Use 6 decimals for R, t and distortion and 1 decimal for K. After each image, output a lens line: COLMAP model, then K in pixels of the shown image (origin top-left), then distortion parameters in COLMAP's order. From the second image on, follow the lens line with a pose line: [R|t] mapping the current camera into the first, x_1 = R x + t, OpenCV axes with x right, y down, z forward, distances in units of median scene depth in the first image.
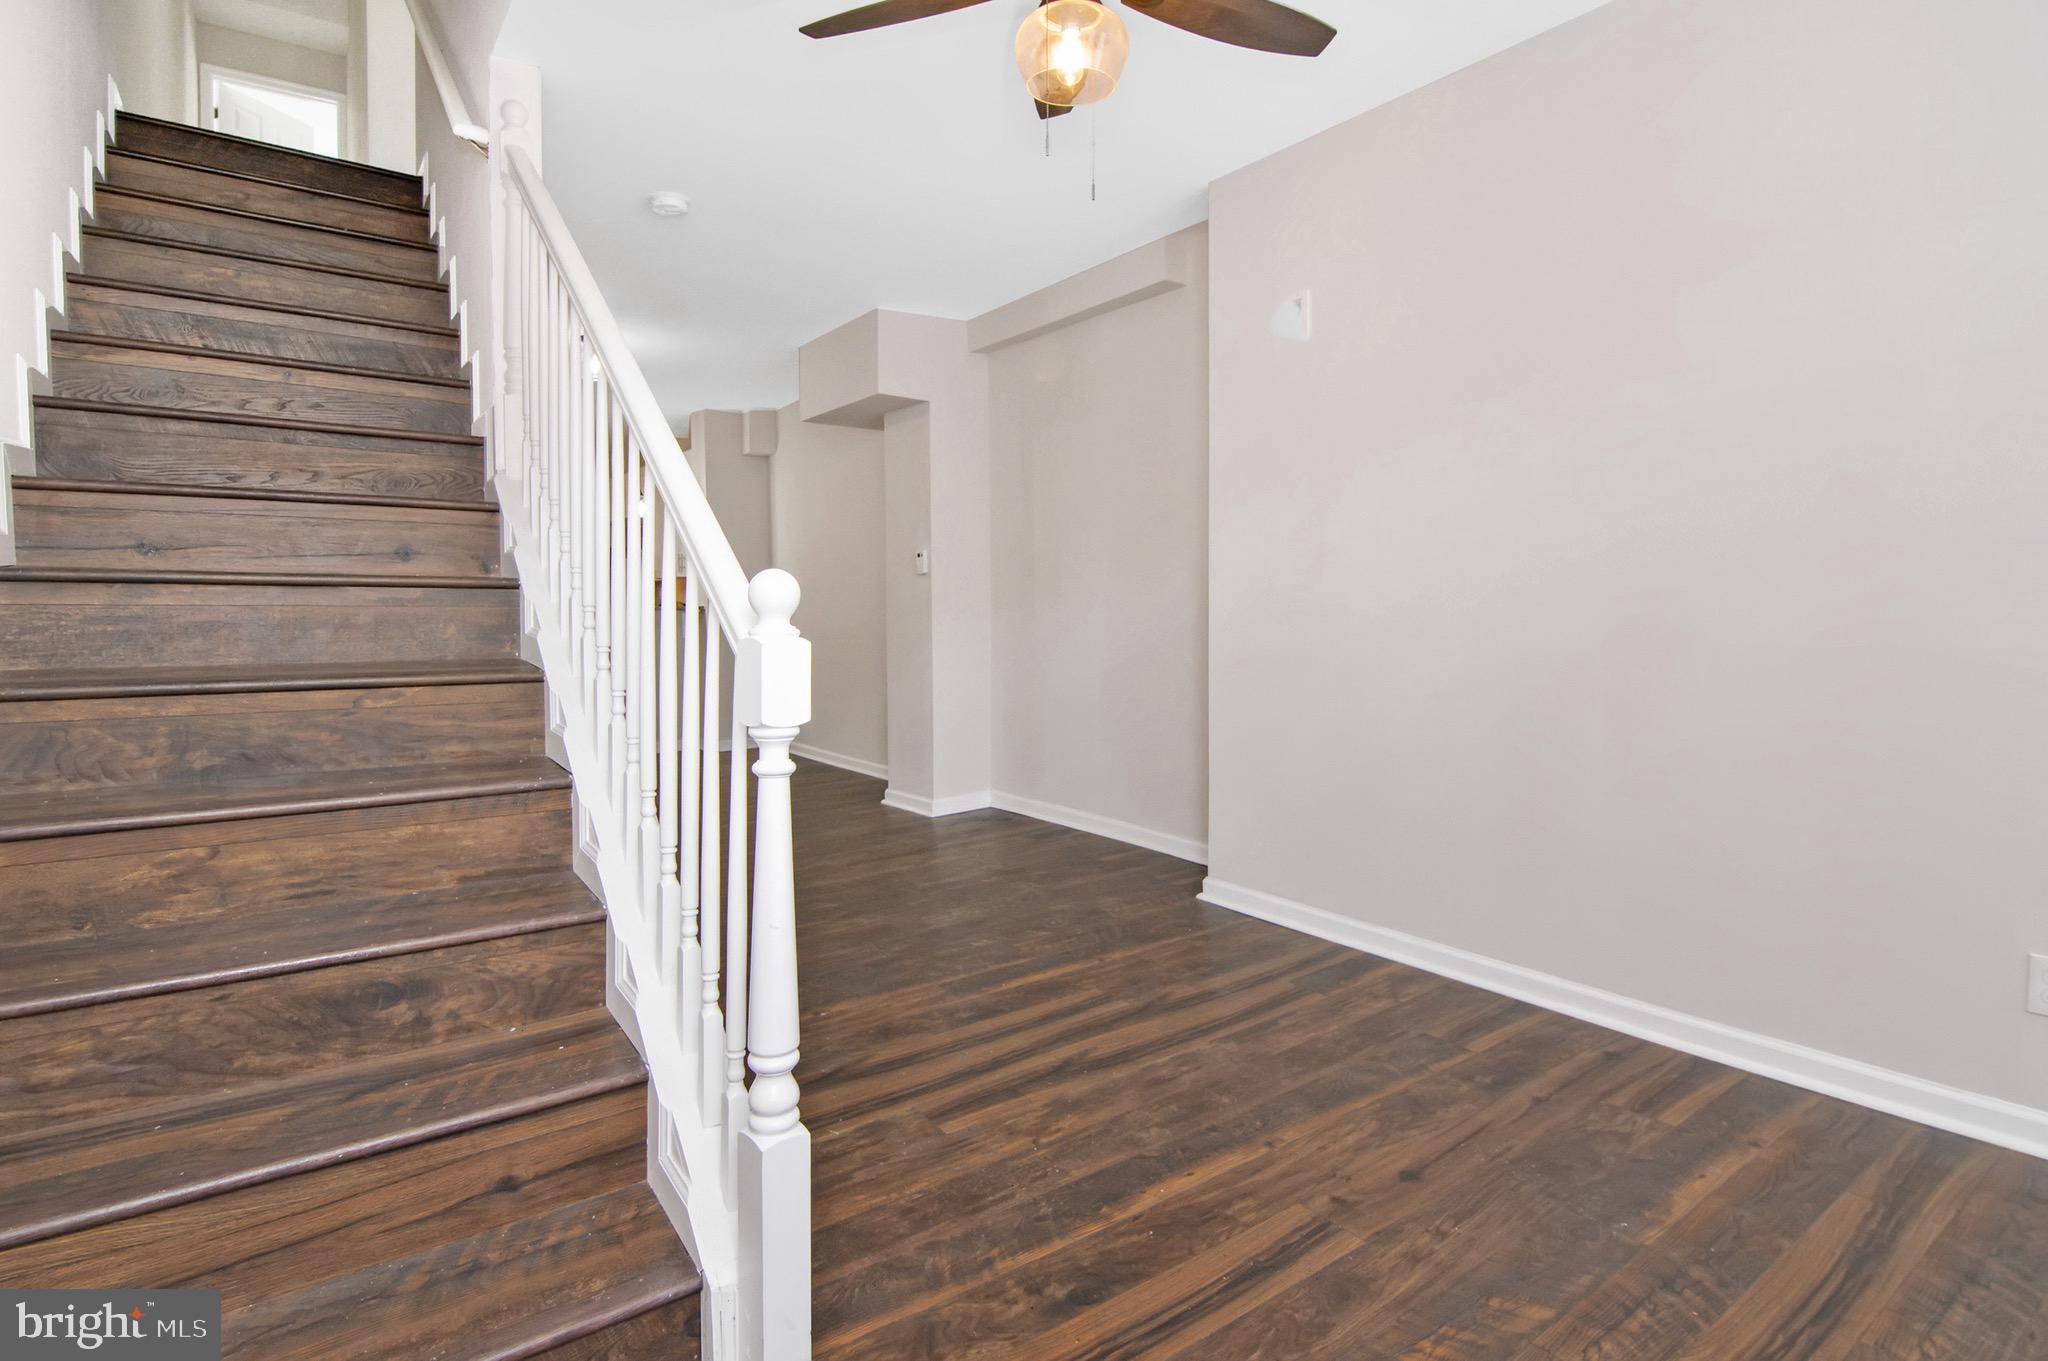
lens RADIAL K [[993.1, 0, 973.6], [0, 993.1, 633.6], [0, 0, 1]] dist [-0.008269, -0.003450]
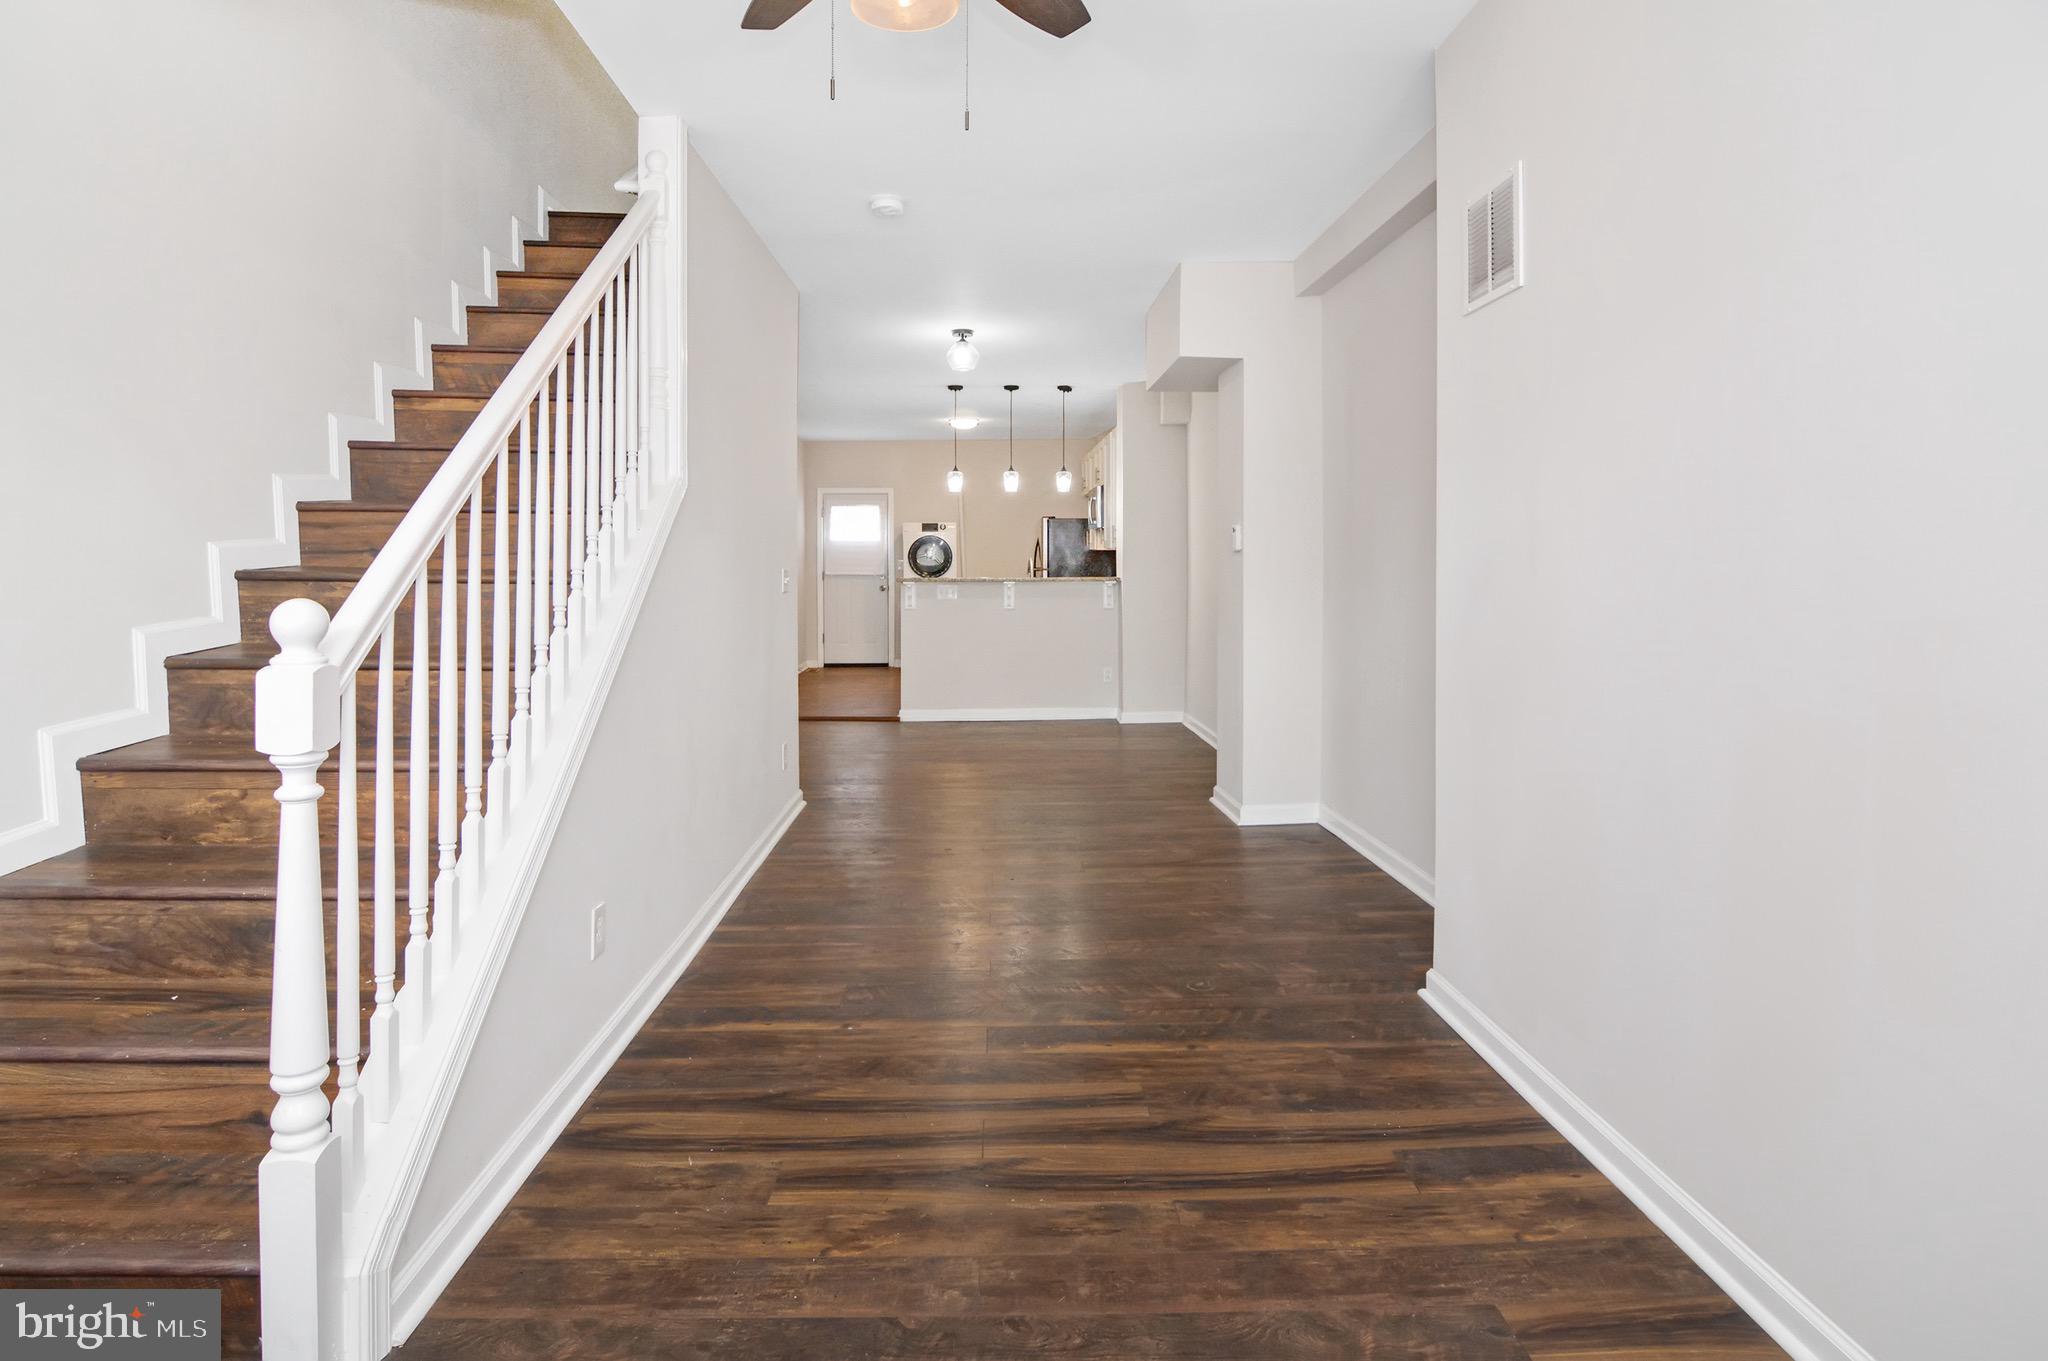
lens RADIAL K [[993.1, 0, 1010.1], [0, 993.1, 565.2], [0, 0, 1]] dist [-0.008269, -0.003450]
pose [[0.843403, 0.005135, -0.537256, 0.710759], [-0.019415, 0.999593, -0.020923, -0.067358], [0.536930, 0.028078, 0.843160, 0.386837]]
